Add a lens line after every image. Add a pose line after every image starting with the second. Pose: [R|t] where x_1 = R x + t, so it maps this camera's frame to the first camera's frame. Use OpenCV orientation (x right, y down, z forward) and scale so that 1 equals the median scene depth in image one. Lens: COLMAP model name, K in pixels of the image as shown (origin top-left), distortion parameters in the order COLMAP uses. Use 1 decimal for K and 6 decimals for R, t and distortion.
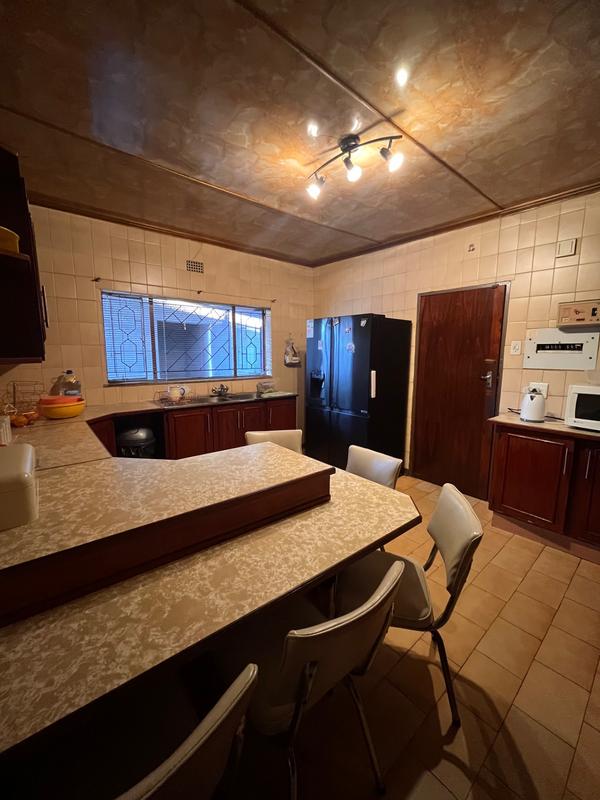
lens RADIAL K [[323.6, 0, 300.1], [0, 323.6, 398.4], [0, 0, 1]] dist [-0.004649, 0.000916]
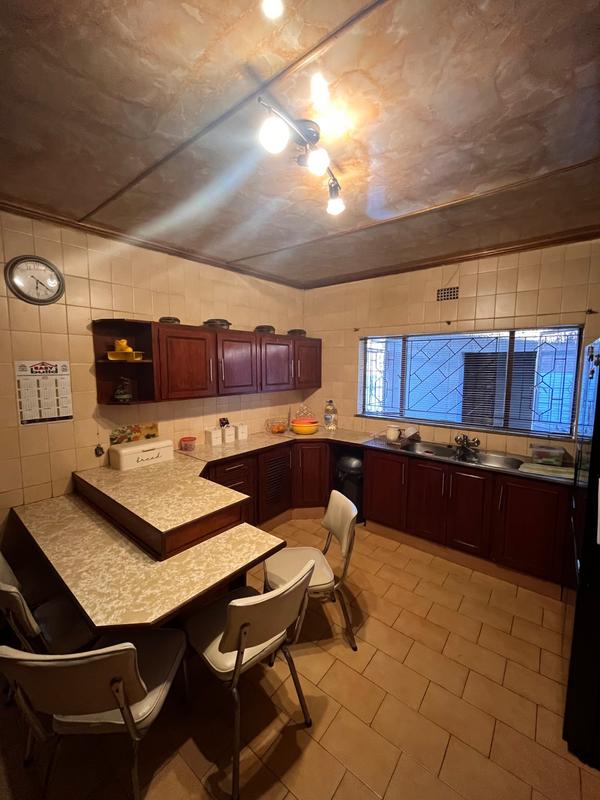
lens RADIAL K [[323.6, 0, 299.6], [0, 323.6, 399.2], [0, 0, 1]] dist [-0.004649, 0.000916]
pose [[0.190439, 0.099654, -0.976628, 1.117486], [-0.143071, 0.987030, 0.072817, -0.330292], [0.971218, 0.125860, 0.202227, 1.146265]]
